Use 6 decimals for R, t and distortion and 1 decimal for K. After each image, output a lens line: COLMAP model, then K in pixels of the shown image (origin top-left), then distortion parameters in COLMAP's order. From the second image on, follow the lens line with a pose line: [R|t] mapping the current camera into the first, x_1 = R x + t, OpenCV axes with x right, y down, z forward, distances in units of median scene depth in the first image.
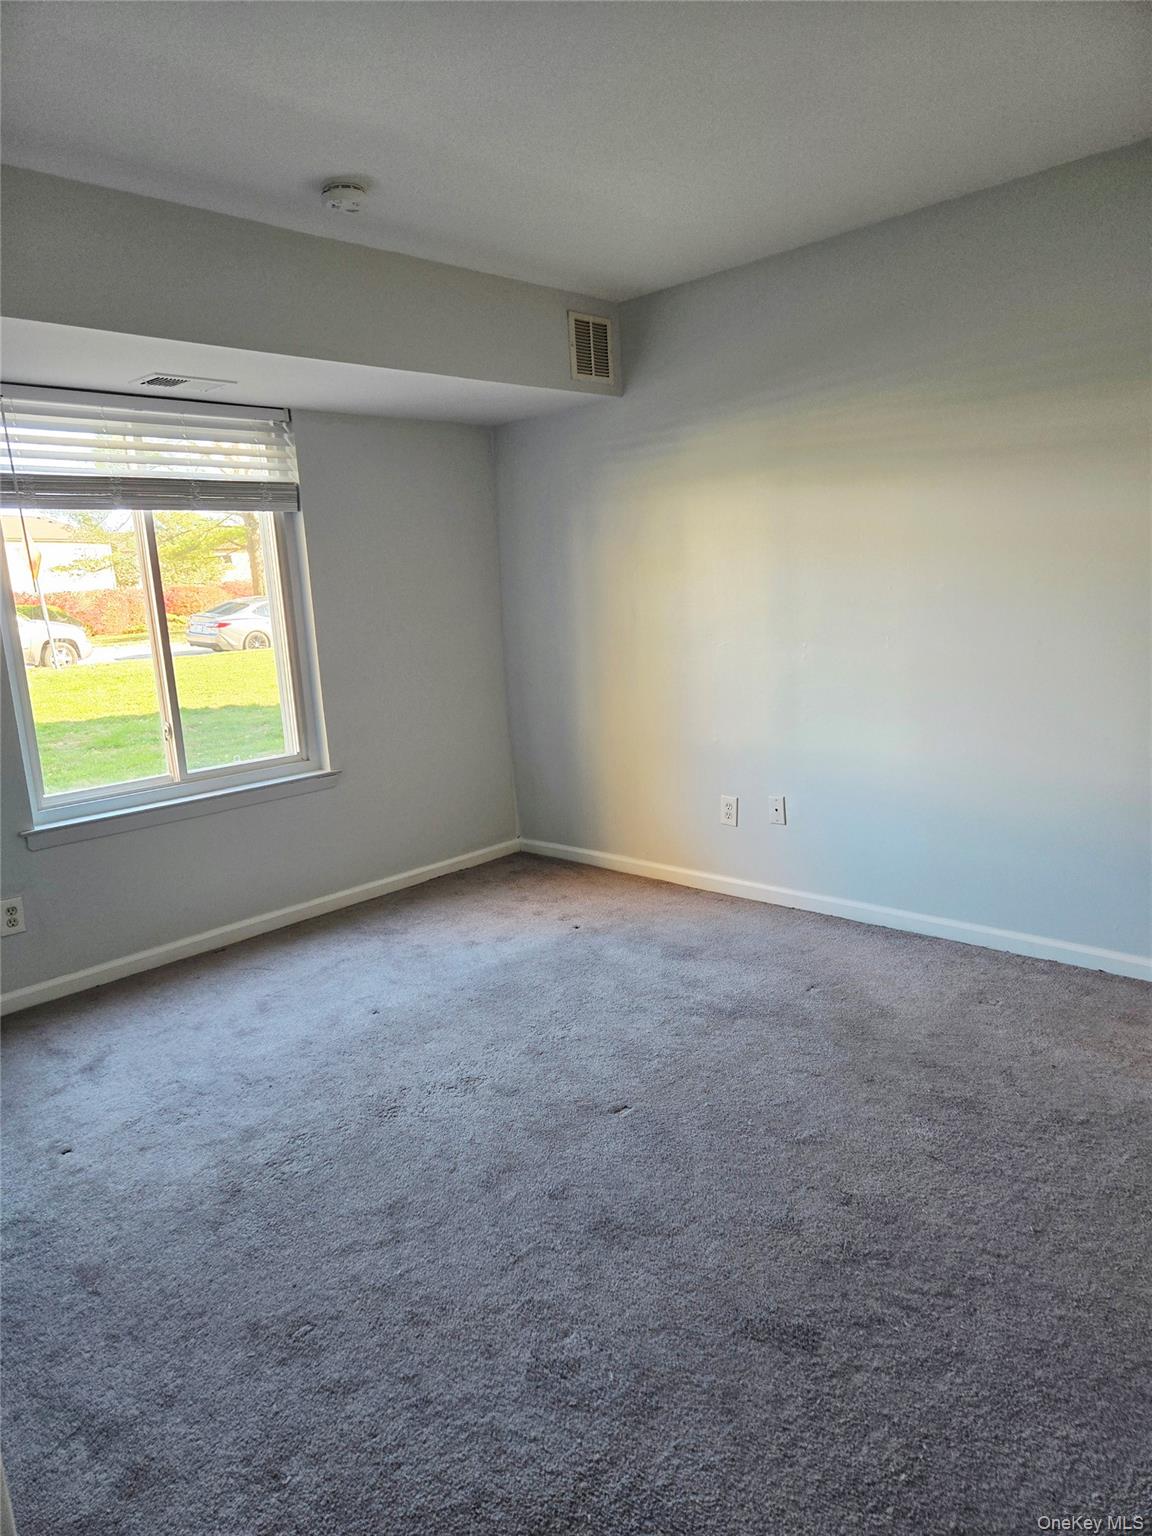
lens RADIAL K [[1024.5, 0, 576.6], [0, 1024.5, 758.7], [0, 0, 1]] dist [0.074668, -0.059771]
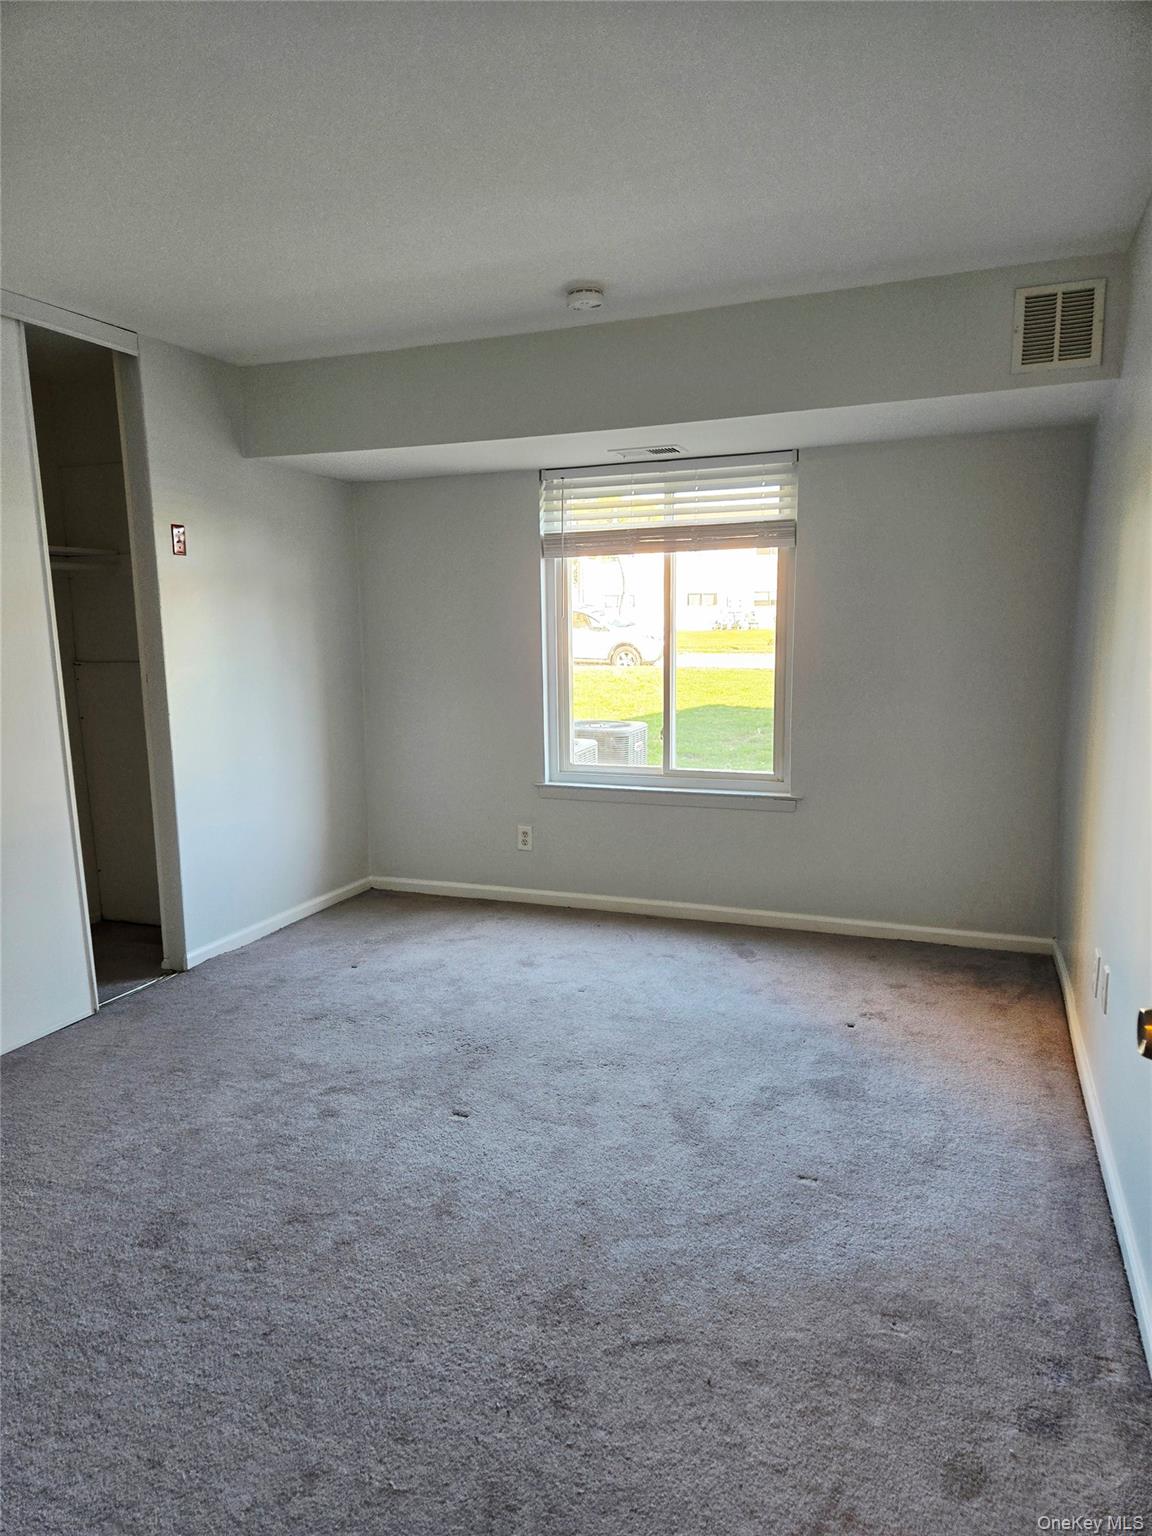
lens RADIAL K [[1024.5, 0, 579.6], [0, 1024.5, 763.3], [0, 0, 1]] dist [0.074668, -0.059771]
pose [[0.388946, 0.176661, -0.904164, 0.647535], [-0.176200, 0.977589, 0.115211, -0.108564], [0.904254, 0.114502, 0.411357, 0.406114]]
